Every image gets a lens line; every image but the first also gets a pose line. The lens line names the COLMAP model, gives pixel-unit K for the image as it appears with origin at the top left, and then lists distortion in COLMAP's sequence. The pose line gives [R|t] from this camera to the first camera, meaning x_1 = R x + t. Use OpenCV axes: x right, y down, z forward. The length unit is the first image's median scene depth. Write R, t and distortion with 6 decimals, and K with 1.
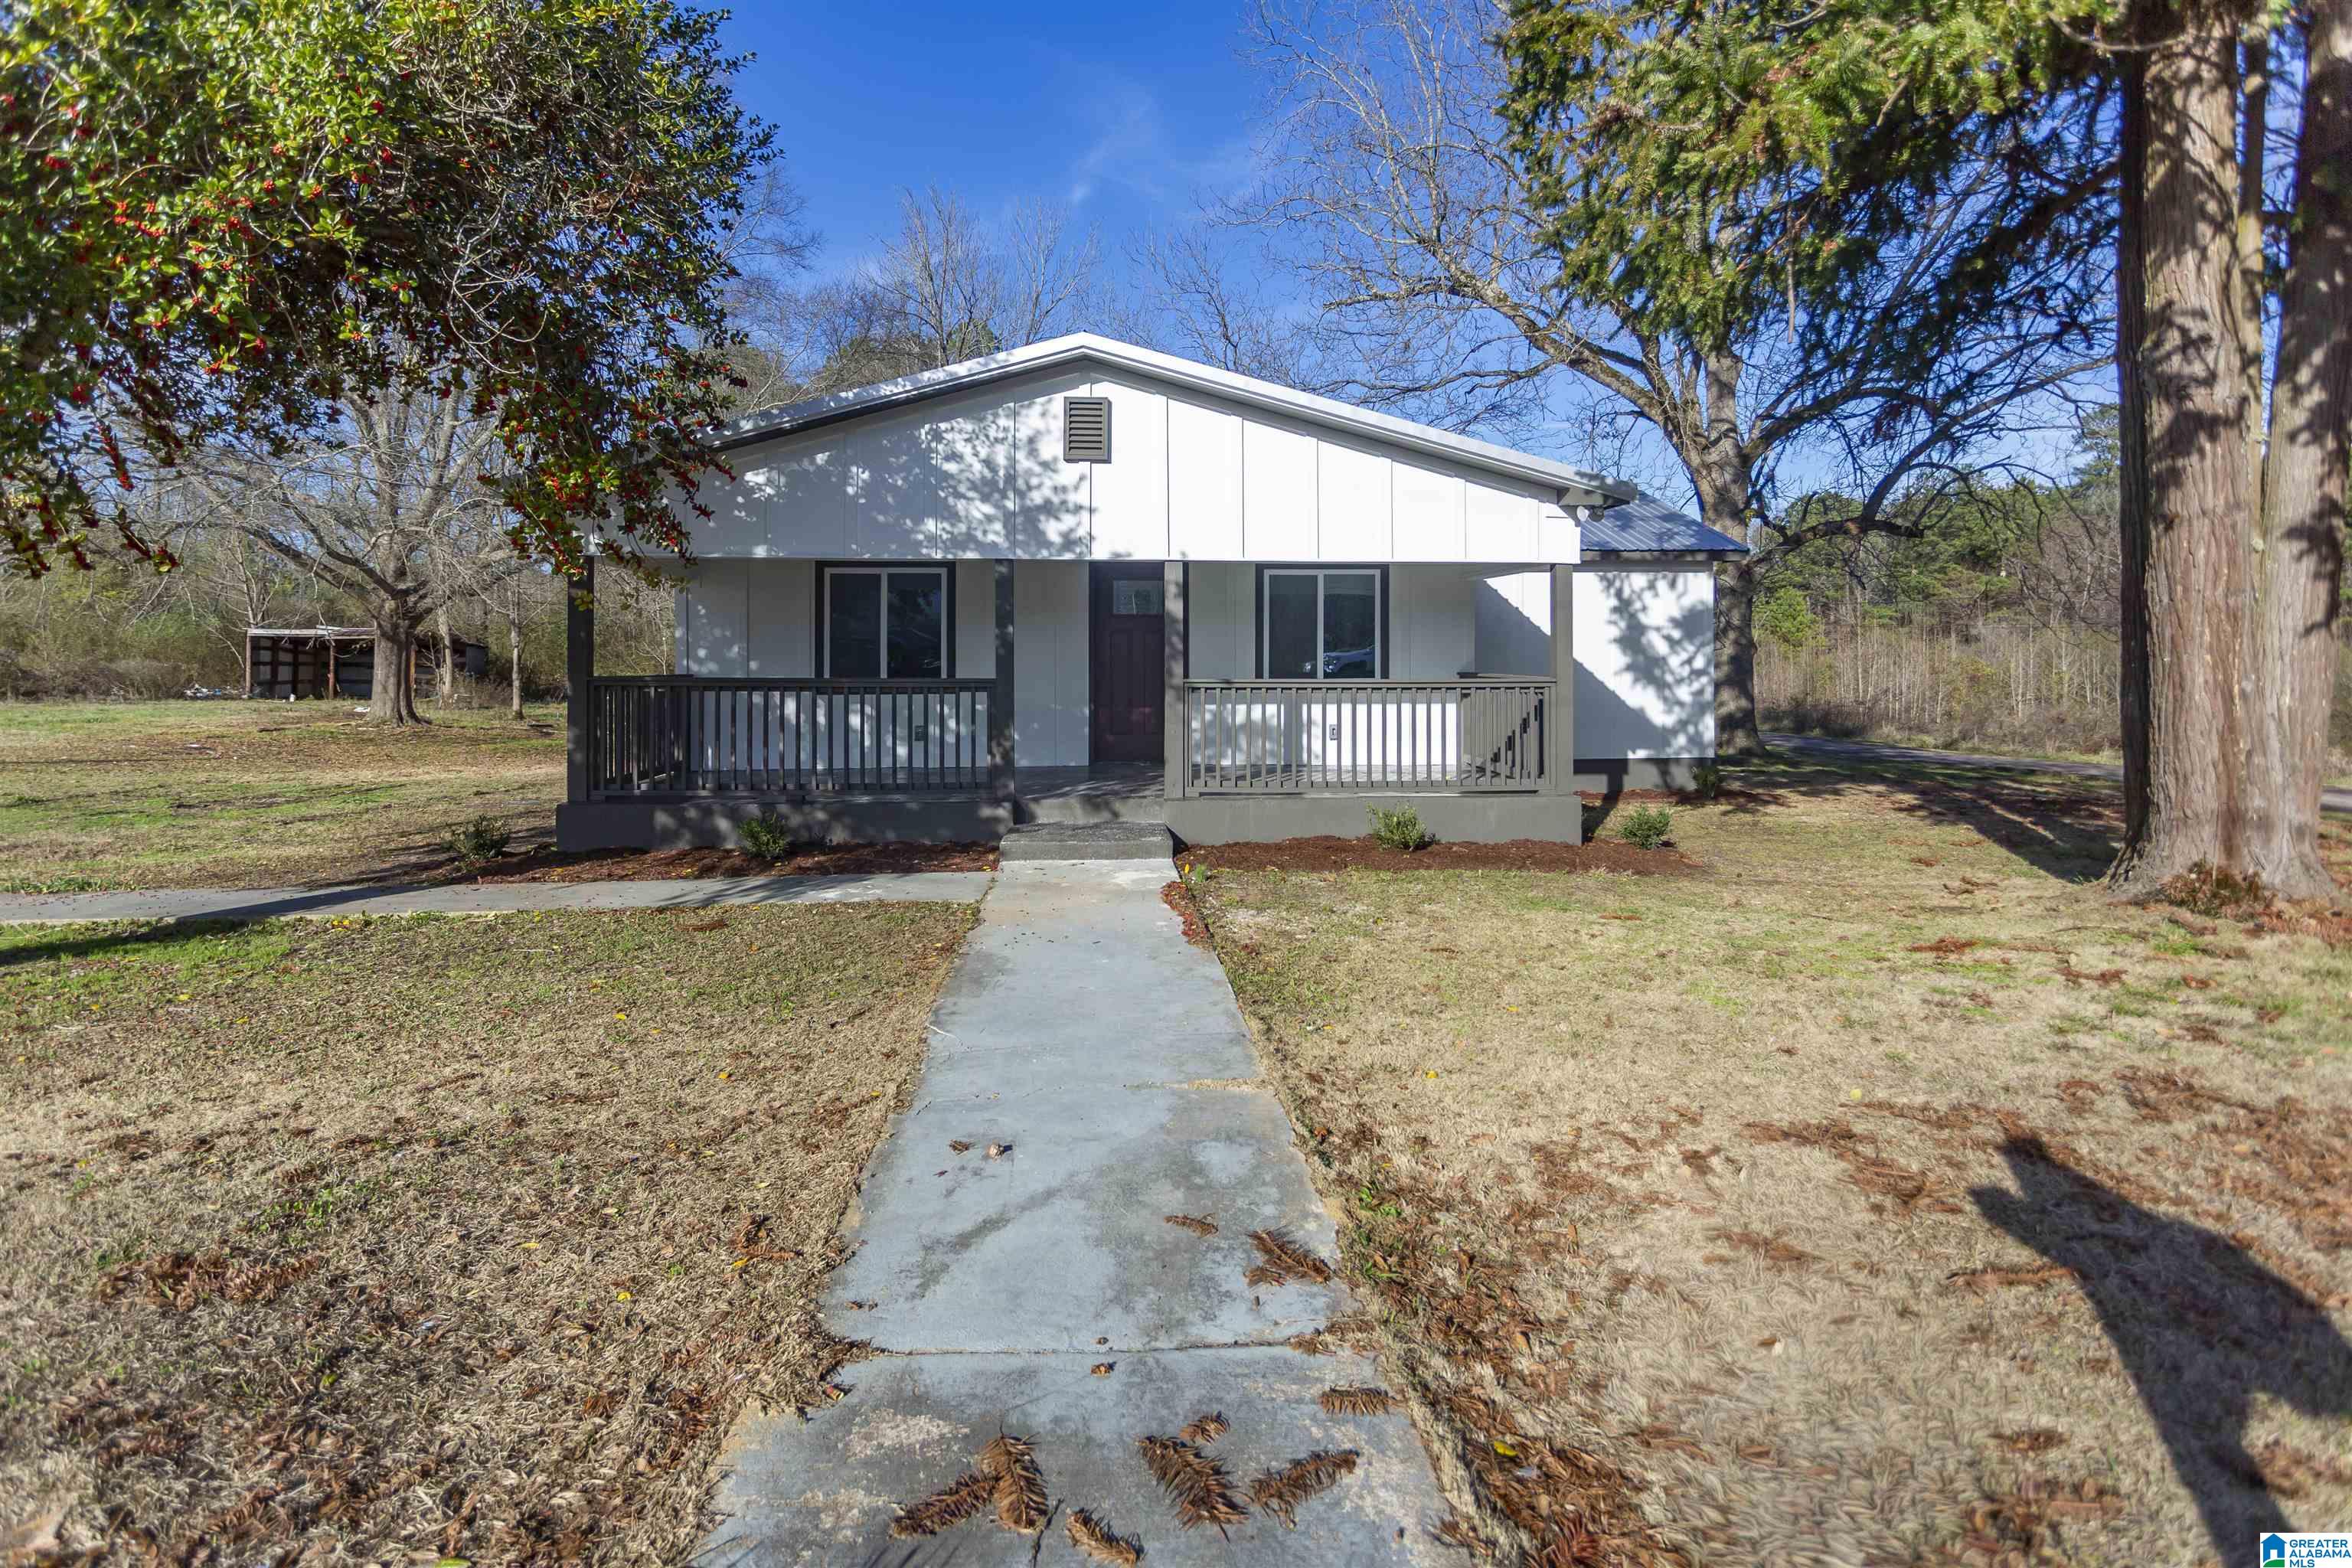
lens RADIAL K [[1124.8, 0, 1142.4], [0, 1124.8, 680.8], [0, 0, 1]] dist [0.004588, 0.001868]
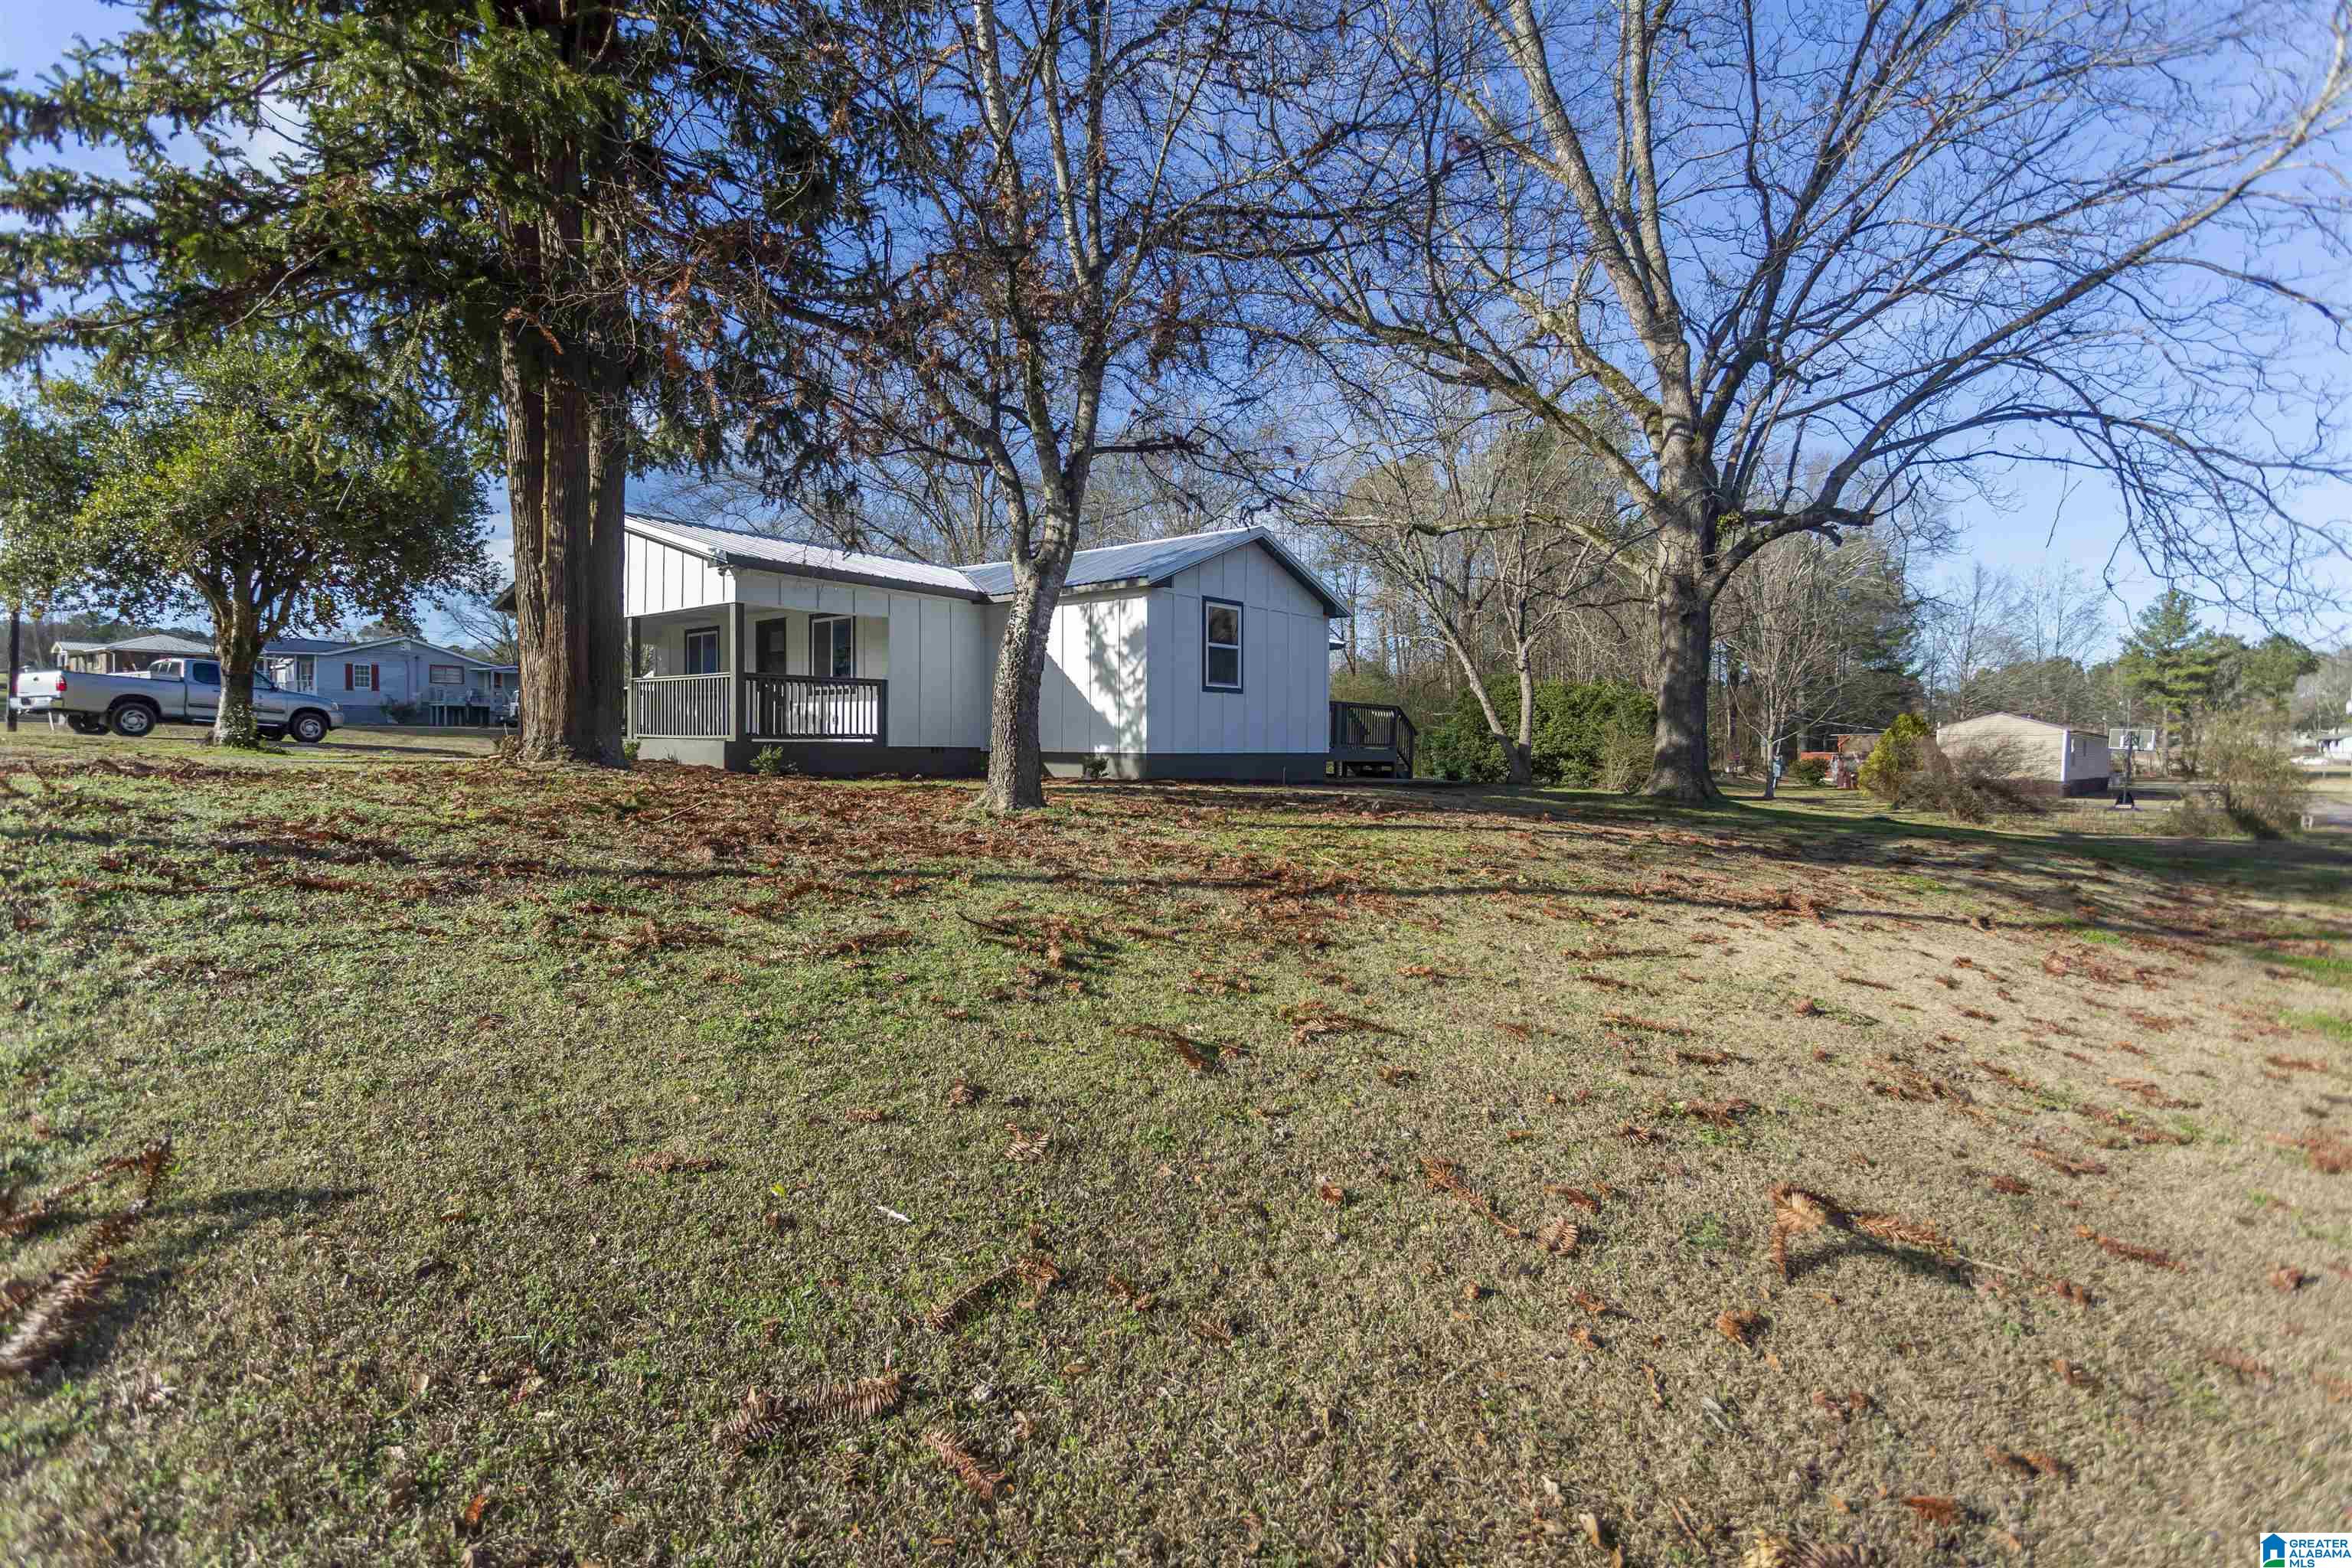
lens RADIAL K [[1124.8, 0, 1175.8], [0, 1124.8, 773.8], [0, 0, 1]] dist [0.004588, 0.001868]
pose [[0.719708, 0.027600, -0.693728, 1.360342], [-0.028126, 0.999548, 0.010587, 0.077466], [0.693707, 0.011892, 0.720159, 0.167666]]
